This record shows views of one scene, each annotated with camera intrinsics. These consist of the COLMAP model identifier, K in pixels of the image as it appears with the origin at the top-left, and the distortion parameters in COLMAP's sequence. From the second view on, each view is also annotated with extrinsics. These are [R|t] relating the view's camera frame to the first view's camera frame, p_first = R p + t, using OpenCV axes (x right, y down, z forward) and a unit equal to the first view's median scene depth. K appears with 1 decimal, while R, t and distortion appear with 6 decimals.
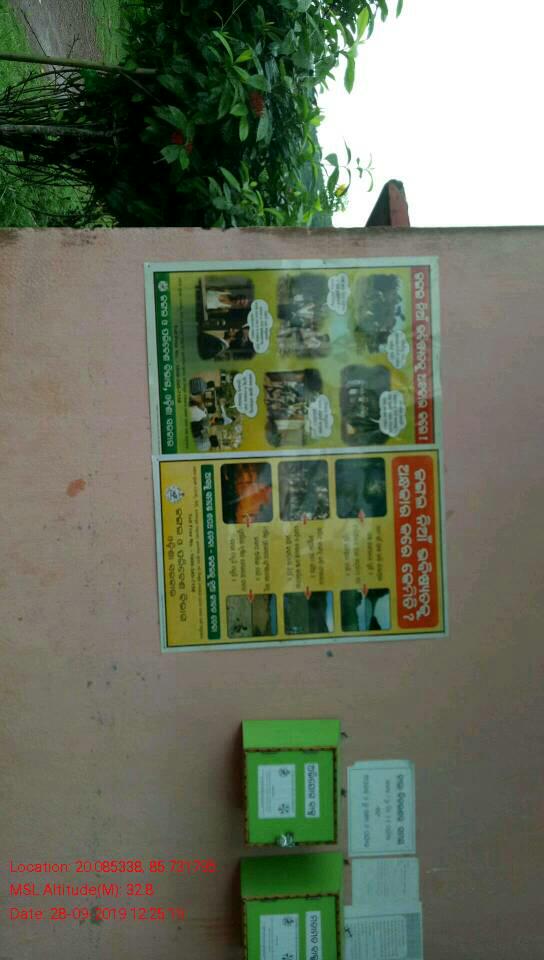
lens RADIAL K [[801.3, 0, 271.6], [0, 801.3, 477.3], [0, 0, 1]] dist [0.018659, 0.008920]
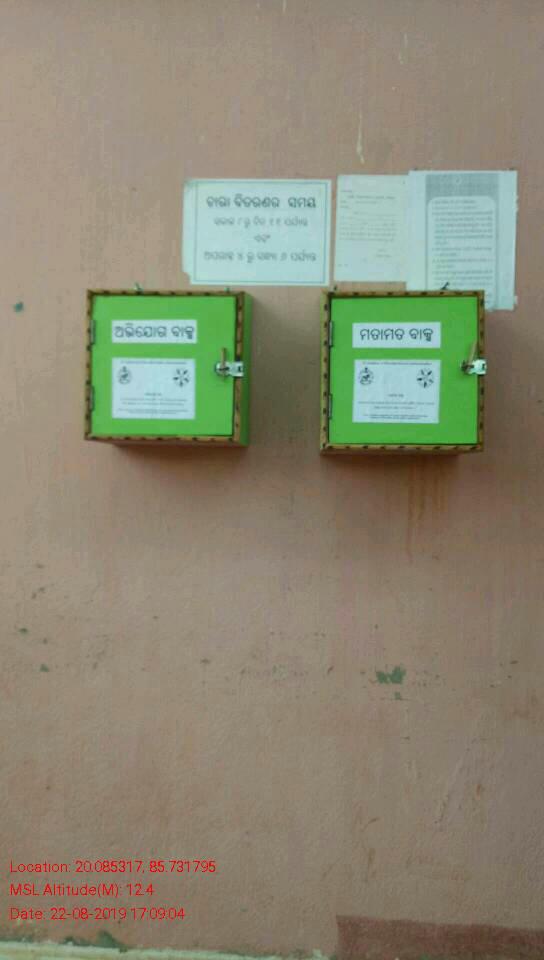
lens RADIAL K [[801.3, 0, 274.3], [0, 801.3, 480.3], [0, 0, 1]] dist [0.018659, 0.008920]
pose [[0.031532, -0.997029, -0.070271, -0.017707], [0.997069, 0.036281, -0.067362, 0.524523], [0.069711, -0.067941, 0.995251, 0.381749]]
